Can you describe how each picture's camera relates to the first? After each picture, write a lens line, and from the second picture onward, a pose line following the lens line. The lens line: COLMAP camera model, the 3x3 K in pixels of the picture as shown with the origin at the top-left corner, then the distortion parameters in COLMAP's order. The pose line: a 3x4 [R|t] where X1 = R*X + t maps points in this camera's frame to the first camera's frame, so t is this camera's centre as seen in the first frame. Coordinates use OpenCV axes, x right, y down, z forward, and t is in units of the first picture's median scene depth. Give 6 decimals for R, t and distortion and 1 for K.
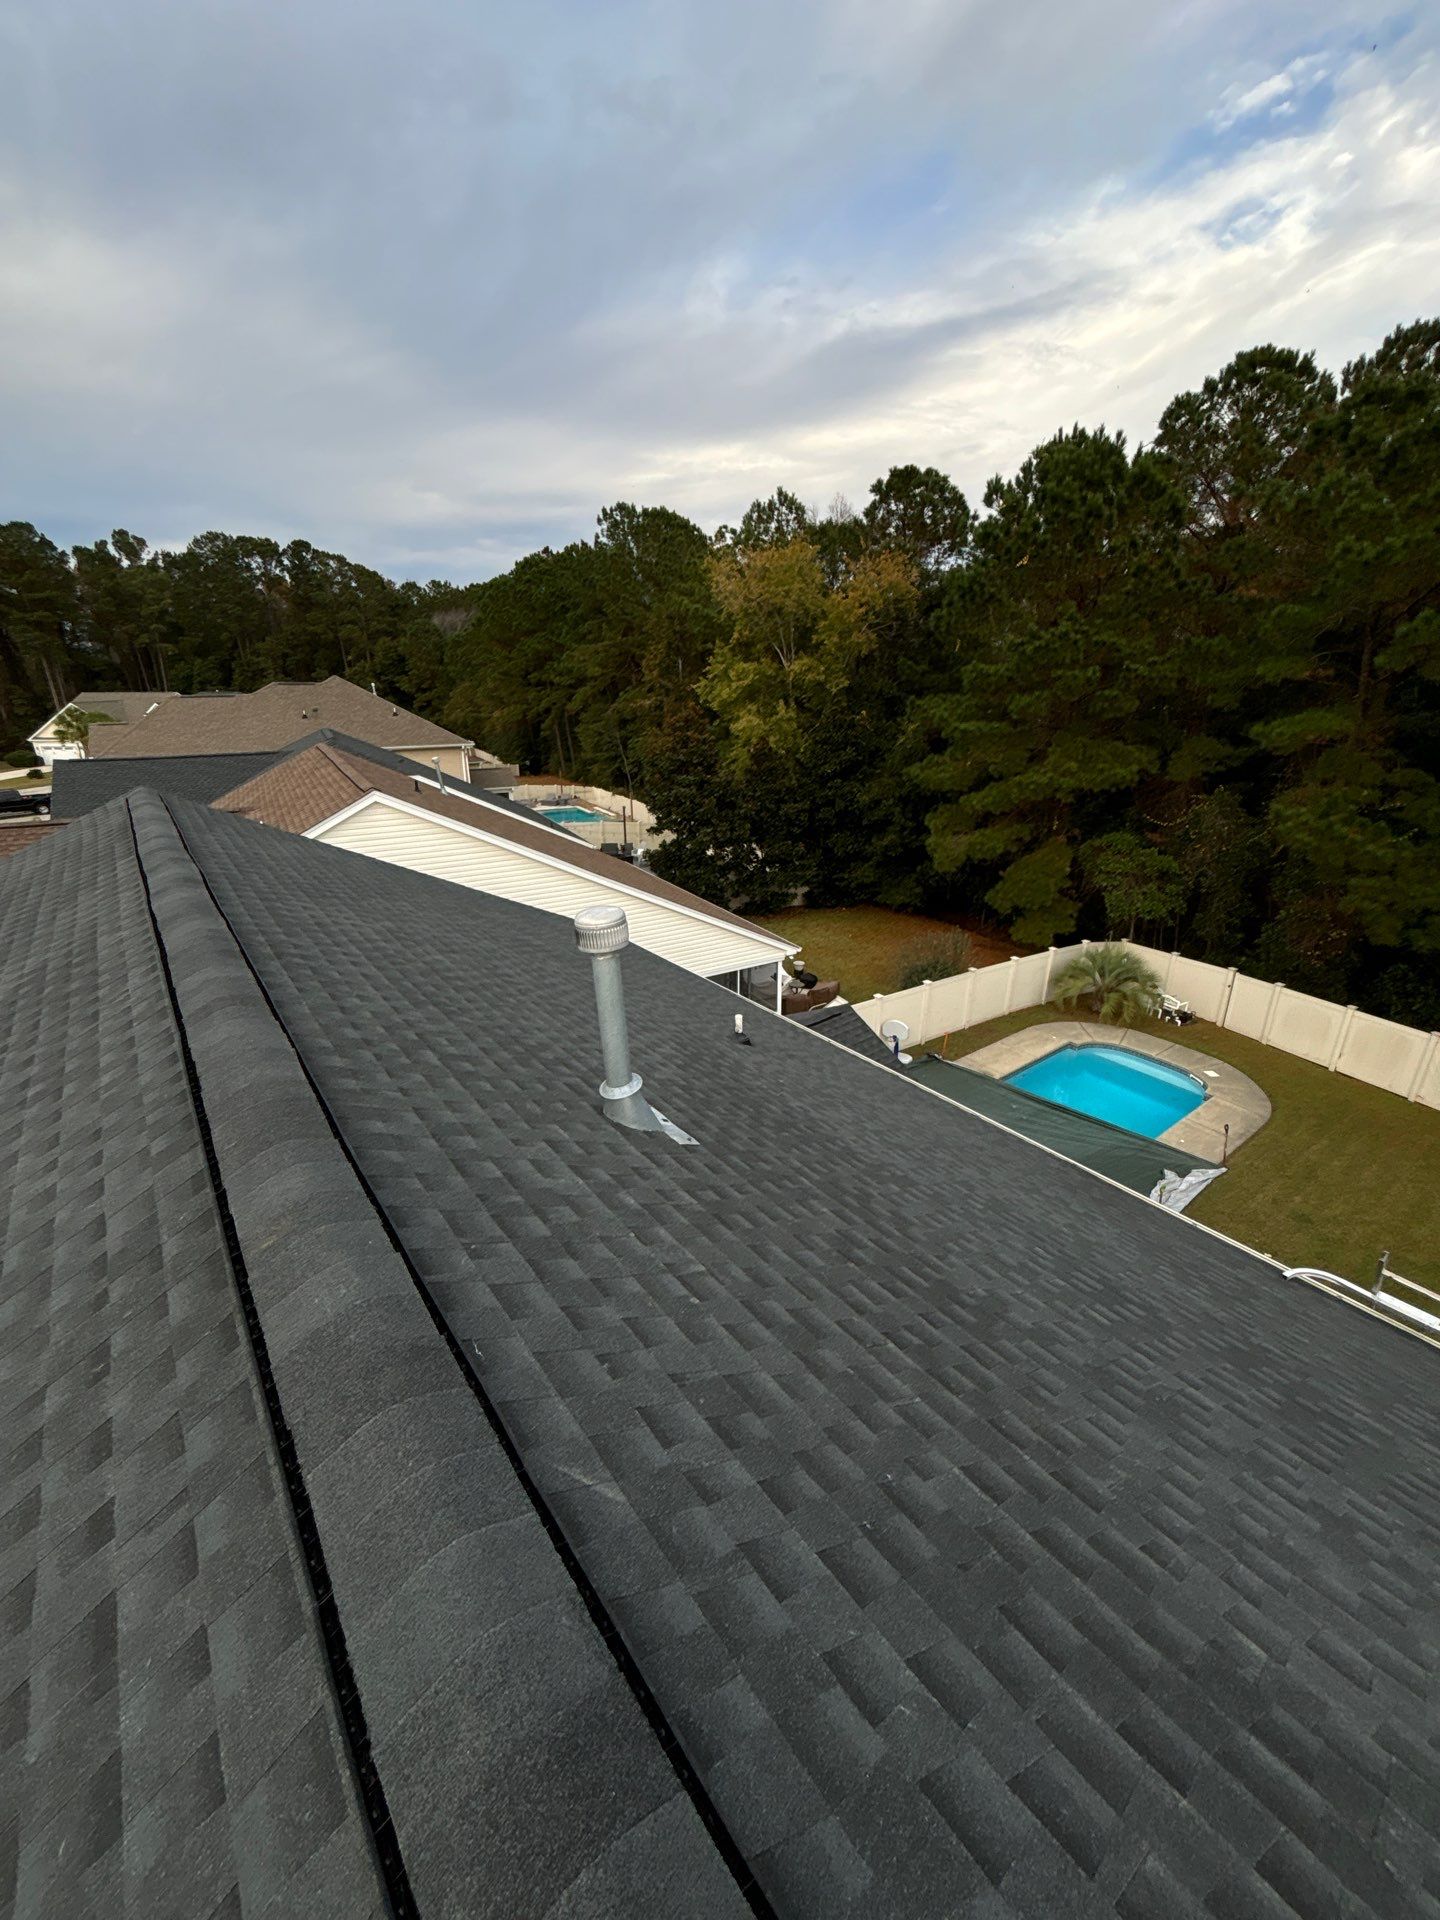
lens RADIAL K [[764.6, 0, 715.6], [0, 764.6, 966.3], [0, 0, 1]] dist [-0.001102, -0.000197]
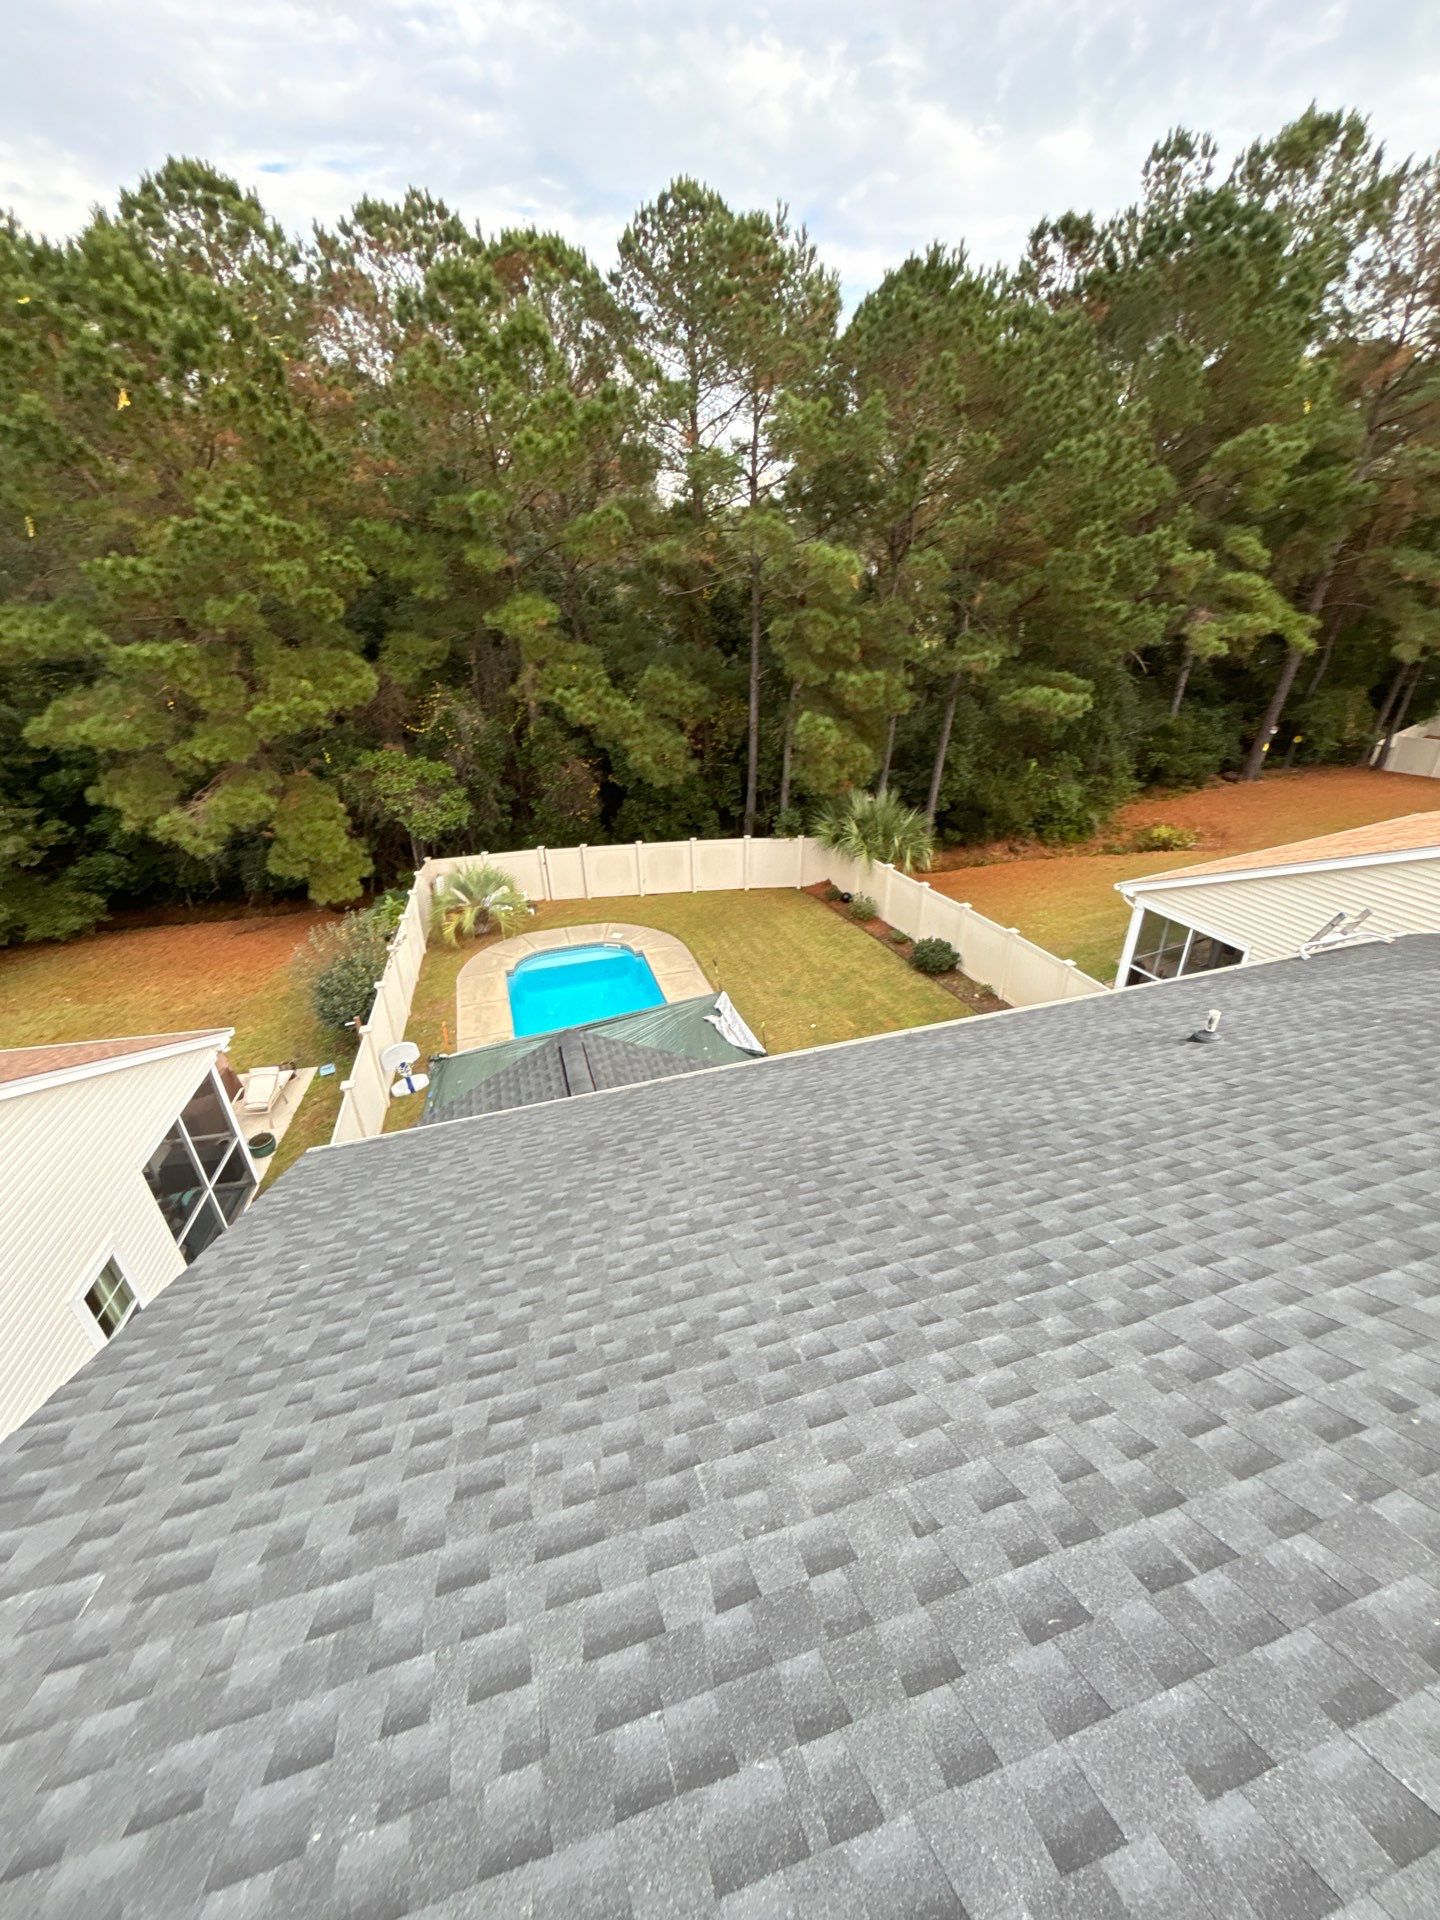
lens RADIAL K [[764.6, 0, 761.0], [0, 764.6, 968.8], [0, 0, 1]] dist [-0.001102, -0.000197]
pose [[0.347306, -0.450710, 0.822338, -0.299763], [0.351405, 0.875578, 0.331478, -0.151296], [-0.869421, 0.173849, 0.462475, 0.388672]]
